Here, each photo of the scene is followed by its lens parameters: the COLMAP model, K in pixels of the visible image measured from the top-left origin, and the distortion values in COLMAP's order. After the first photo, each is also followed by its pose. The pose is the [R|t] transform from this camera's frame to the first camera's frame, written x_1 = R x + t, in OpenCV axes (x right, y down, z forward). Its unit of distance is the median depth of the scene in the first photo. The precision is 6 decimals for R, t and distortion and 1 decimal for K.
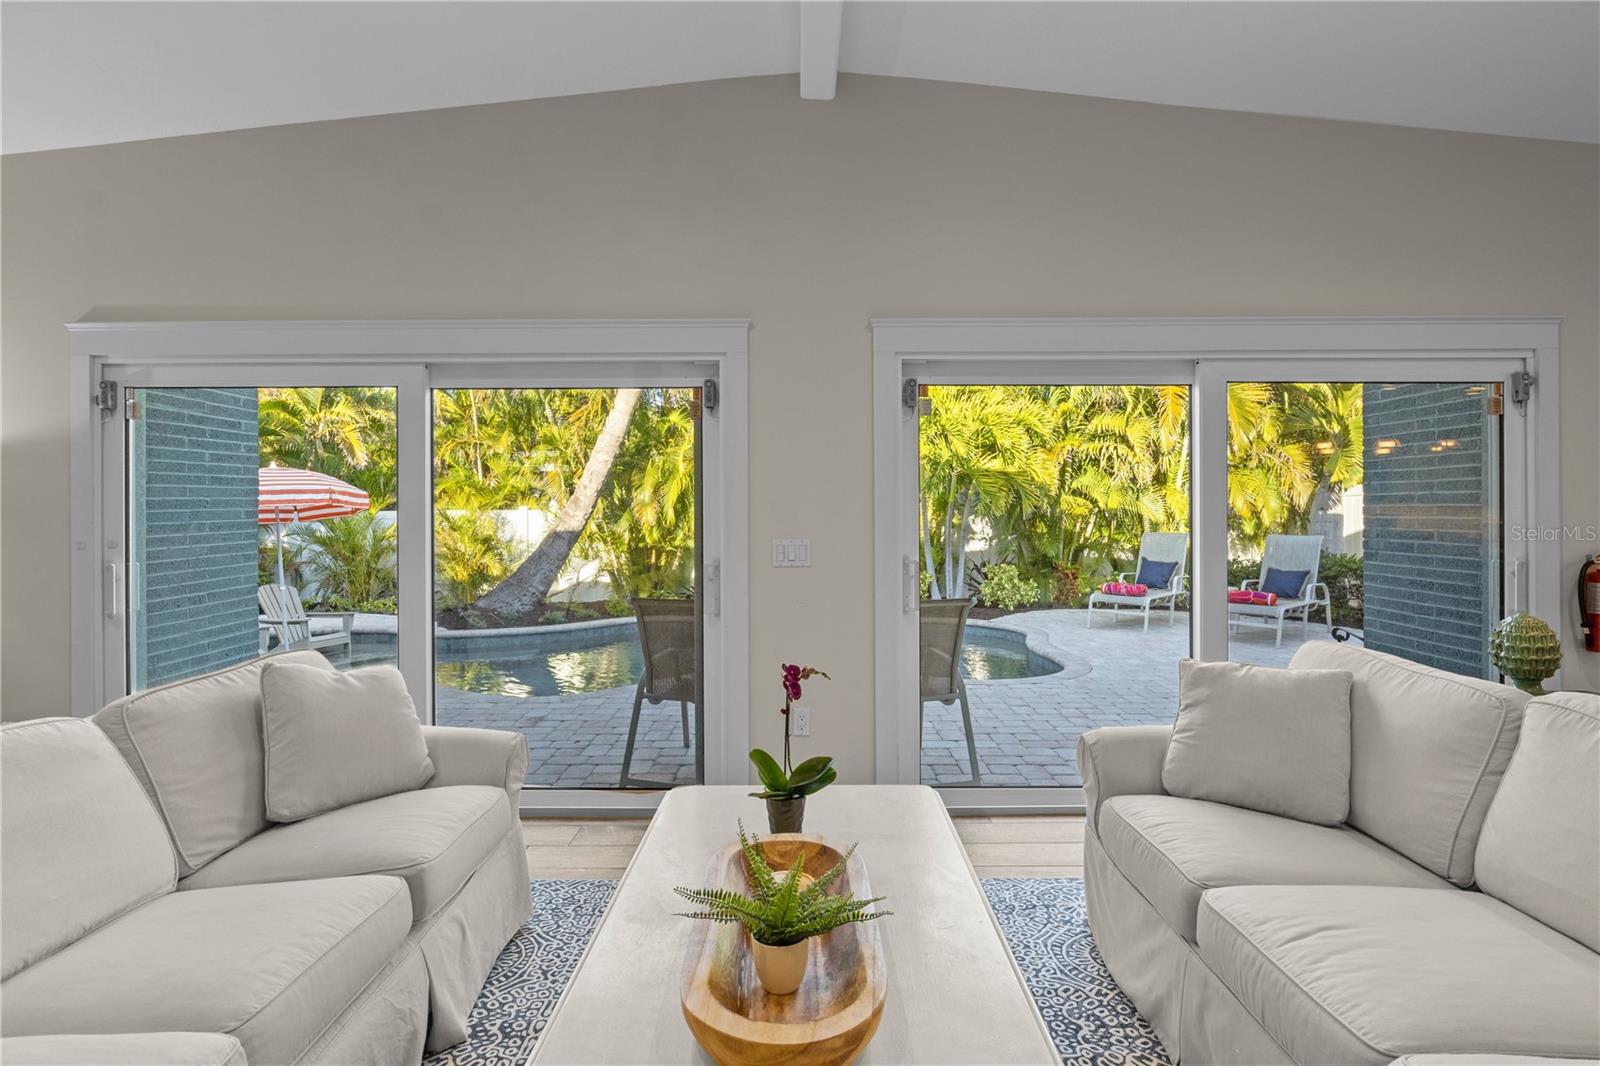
lens RADIAL K [[806.4, 0, 797.4], [0, 806.4, 518.4], [0, 0, 1]] dist [-0.007203, -0.000063]
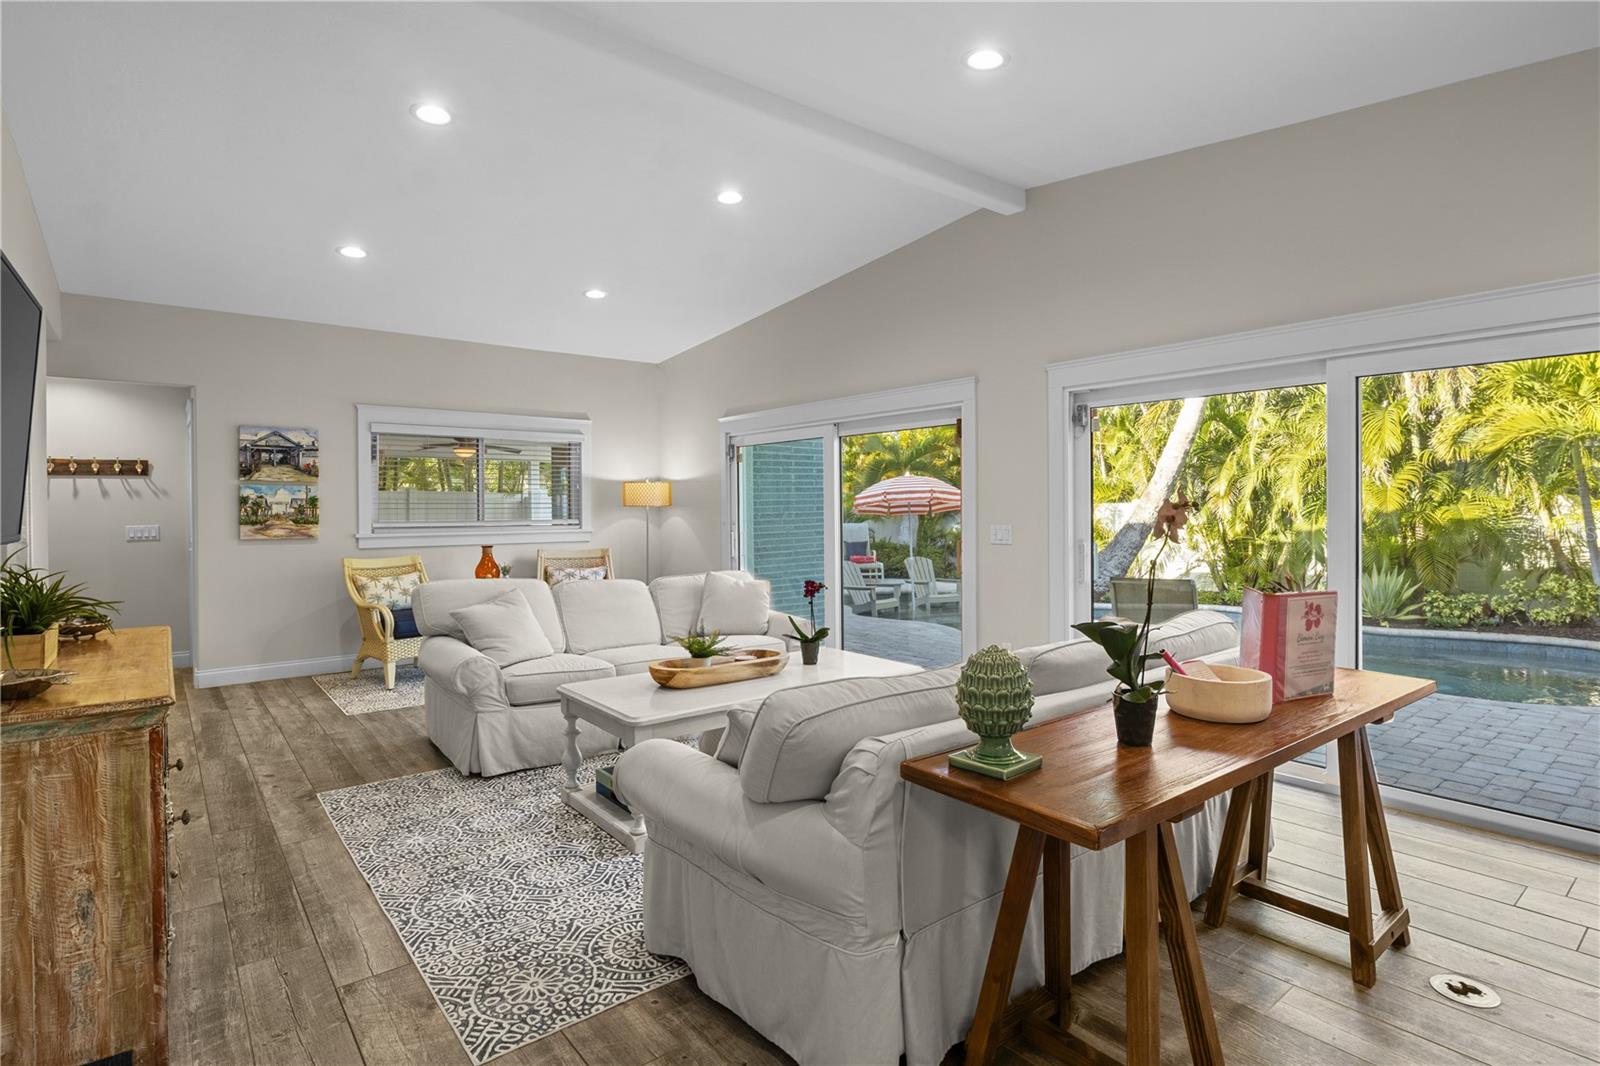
lens RADIAL K [[806.4, 0, 804.0], [0, 806.4, 521.1], [0, 0, 1]] dist [-0.007203, -0.000063]
pose [[0.633984, 0.011427, -0.773262, 0.708922], [-0.001794, 0.999910, 0.013306, -0.000207], [0.773344, -0.007048, 0.633947, -0.147584]]
